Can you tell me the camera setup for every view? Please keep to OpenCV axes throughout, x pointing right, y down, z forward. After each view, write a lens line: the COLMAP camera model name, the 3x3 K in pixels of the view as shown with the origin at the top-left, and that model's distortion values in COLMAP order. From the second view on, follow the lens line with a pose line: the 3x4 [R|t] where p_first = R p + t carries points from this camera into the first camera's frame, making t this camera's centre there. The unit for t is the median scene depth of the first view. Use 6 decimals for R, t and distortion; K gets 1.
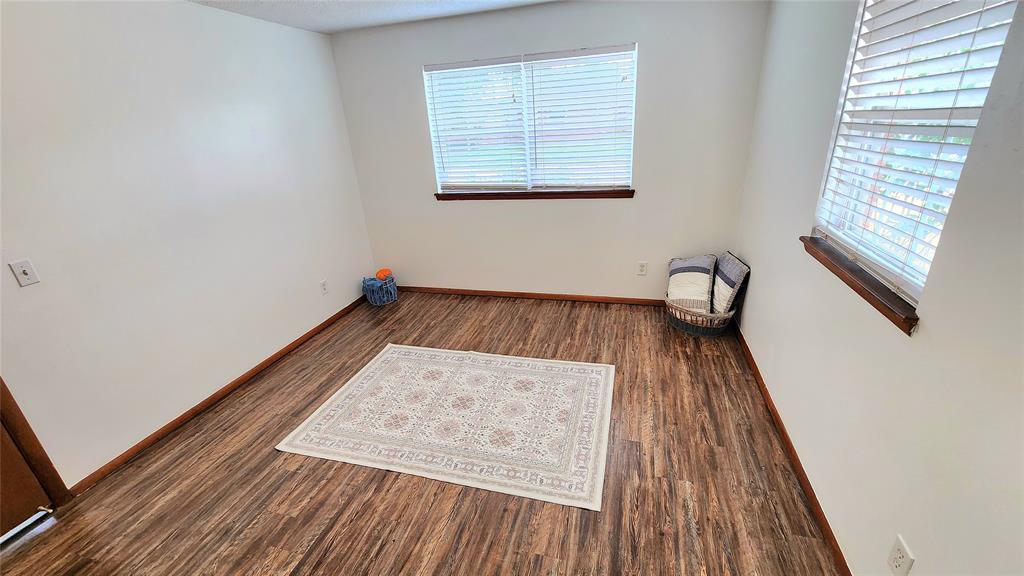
lens RADIAL K [[421.5, 0, 511.9], [0, 421.5, 291.8], [0, 0, 1]] dist [-0.001613, -0.000296]
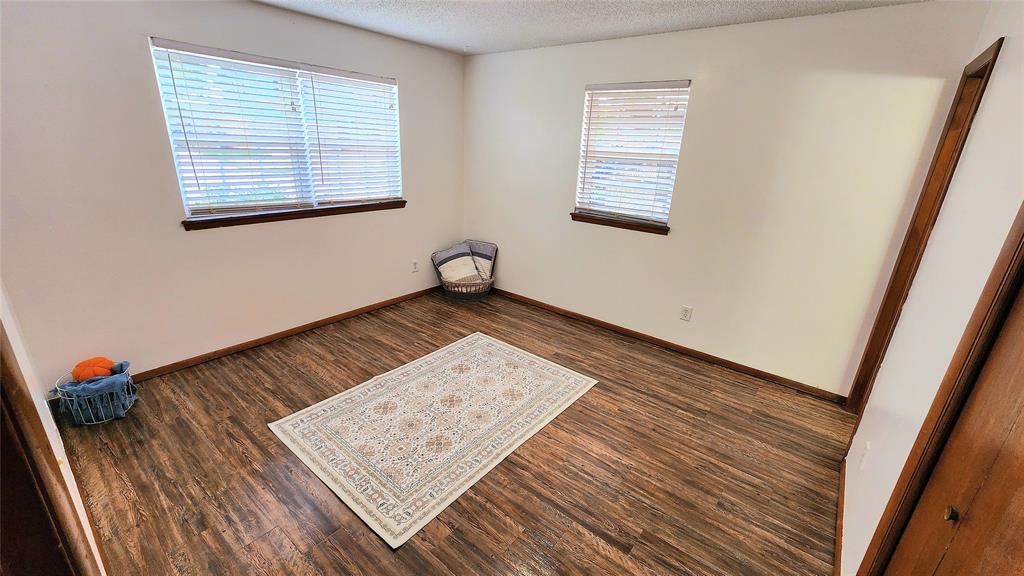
lens RADIAL K [[421.5, 0, 511.9], [0, 421.5, 291.8], [0, 0, 1]] dist [-0.001613, -0.000296]
pose [[0.385747, -0.234418, 0.892327, -0.736565], [0.284371, 0.950303, 0.126717, -0.065830], [-0.877686, 0.204872, 0.433238, 0.289064]]
